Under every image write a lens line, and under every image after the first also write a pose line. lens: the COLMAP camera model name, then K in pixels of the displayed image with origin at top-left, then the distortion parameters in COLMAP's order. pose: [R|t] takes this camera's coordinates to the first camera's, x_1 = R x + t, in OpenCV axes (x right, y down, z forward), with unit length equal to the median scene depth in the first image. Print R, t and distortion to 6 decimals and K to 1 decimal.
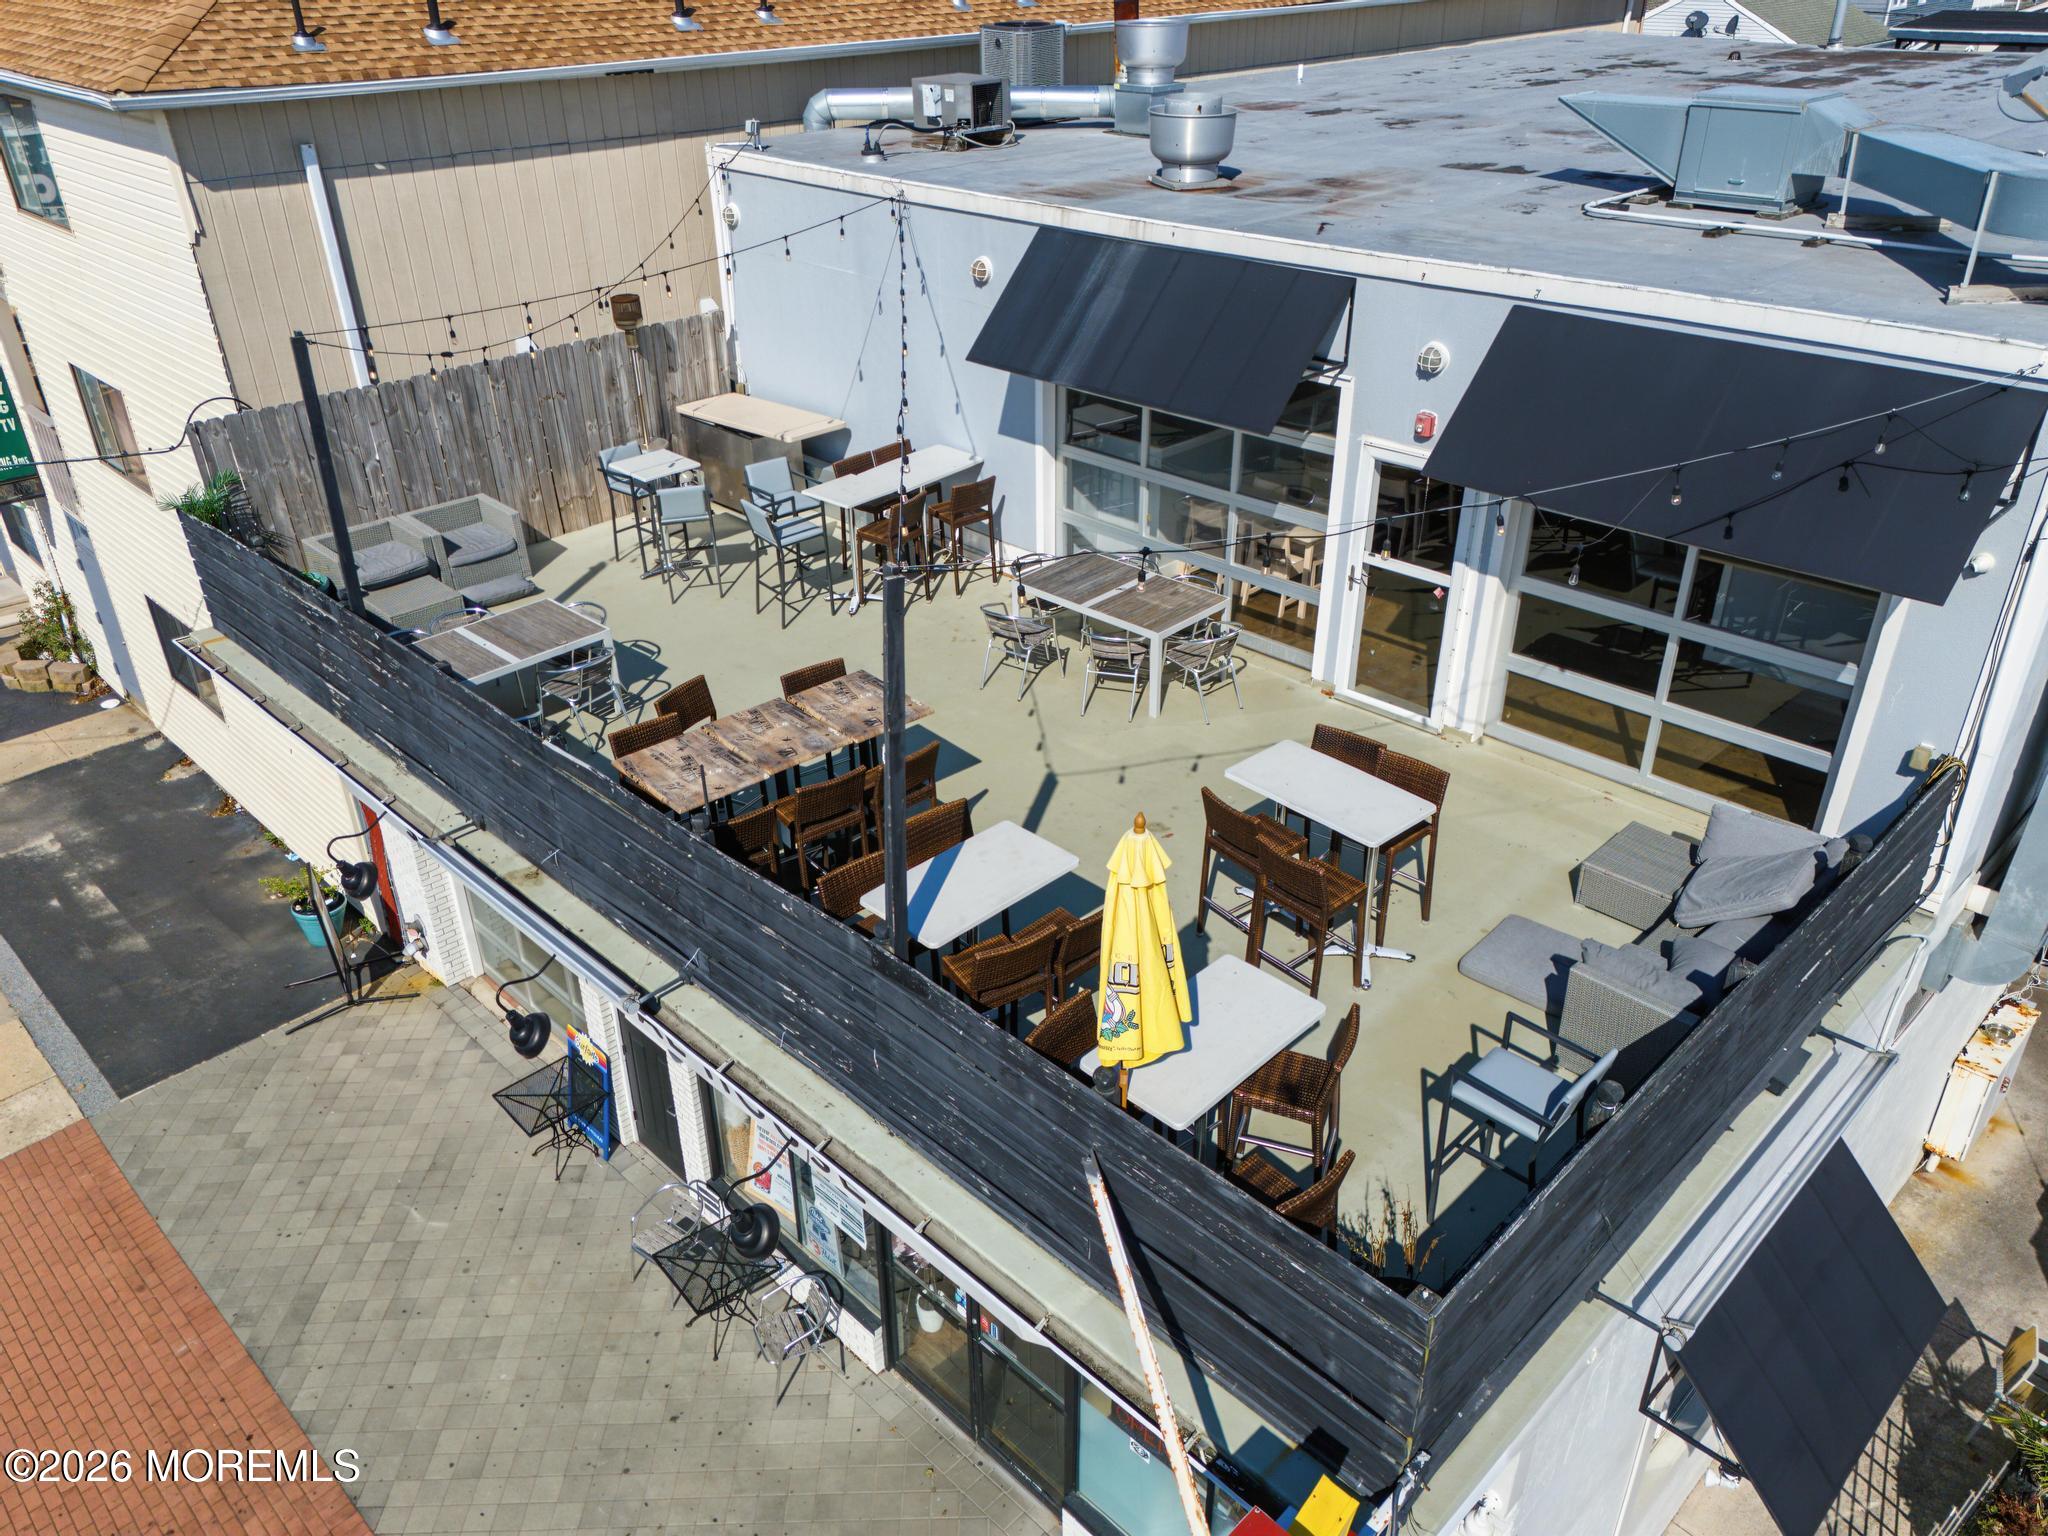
lens RADIAL K [[1501.9, 0, 1022.0], [0, 1501.9, 771.8], [0, 0, 1]] dist [0.076388, -0.074875]
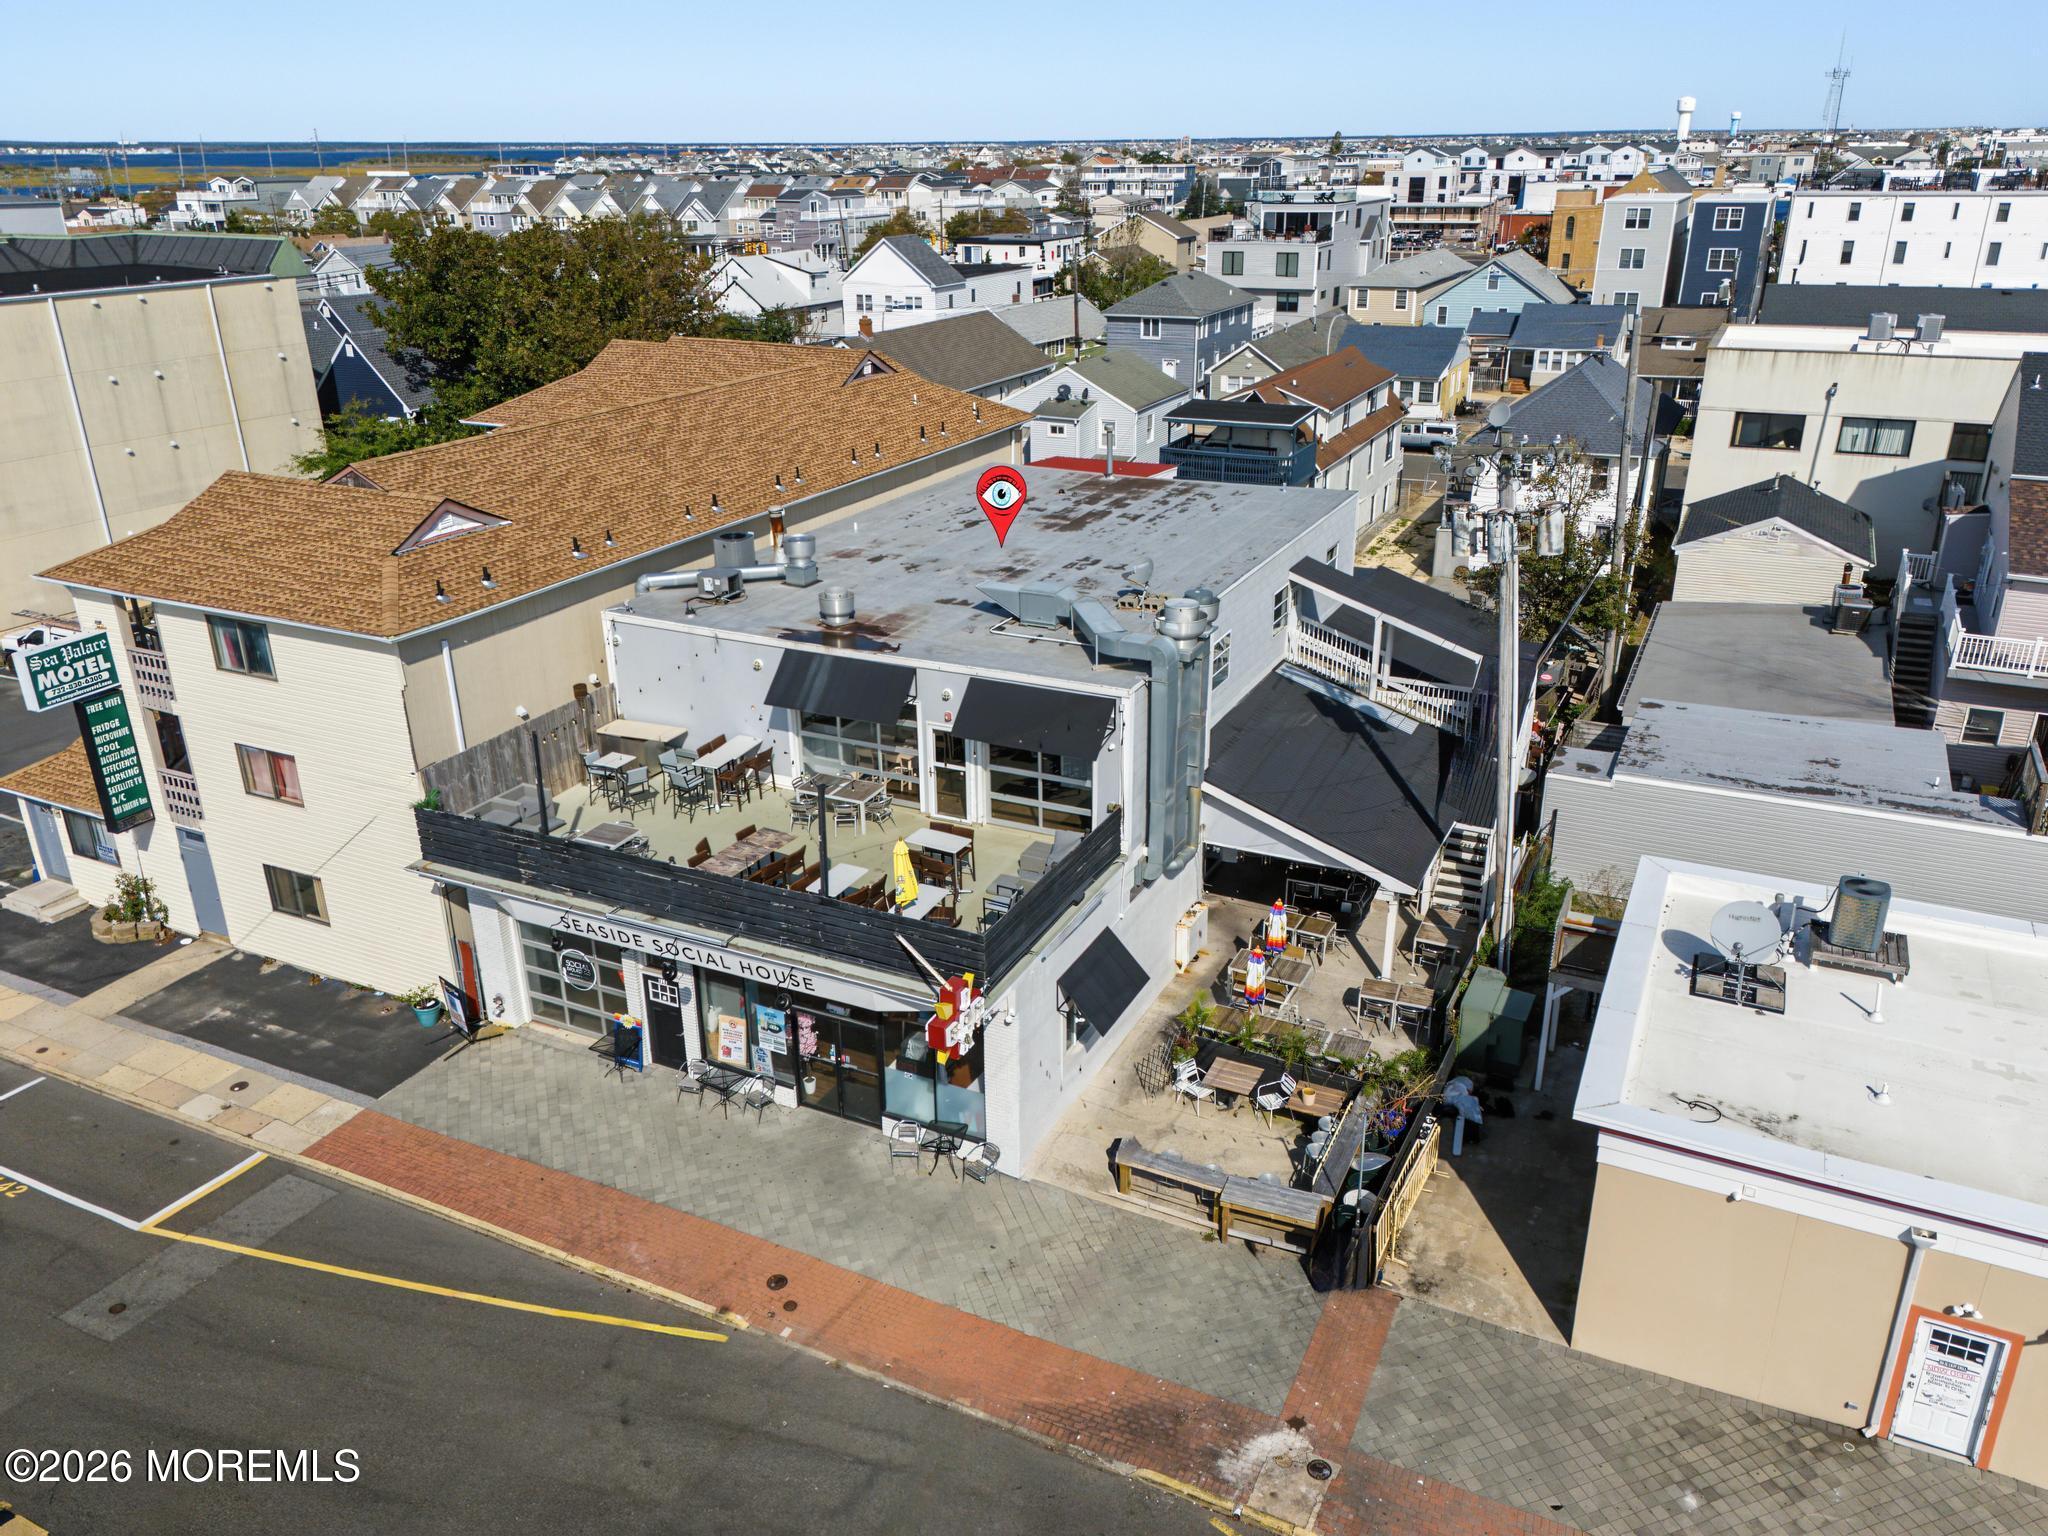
lens RADIAL K [[1501.9, 0, 1022.0], [0, 1501.9, 771.8], [0, 0, 1]] dist [0.076388, -0.074875]
pose [[0.946727, -0.122920, 0.297656, -0.372431], [0.160466, 0.981431, -0.105087, 0.156838], [-0.279211, 0.147252, 0.948872, -1.391690]]
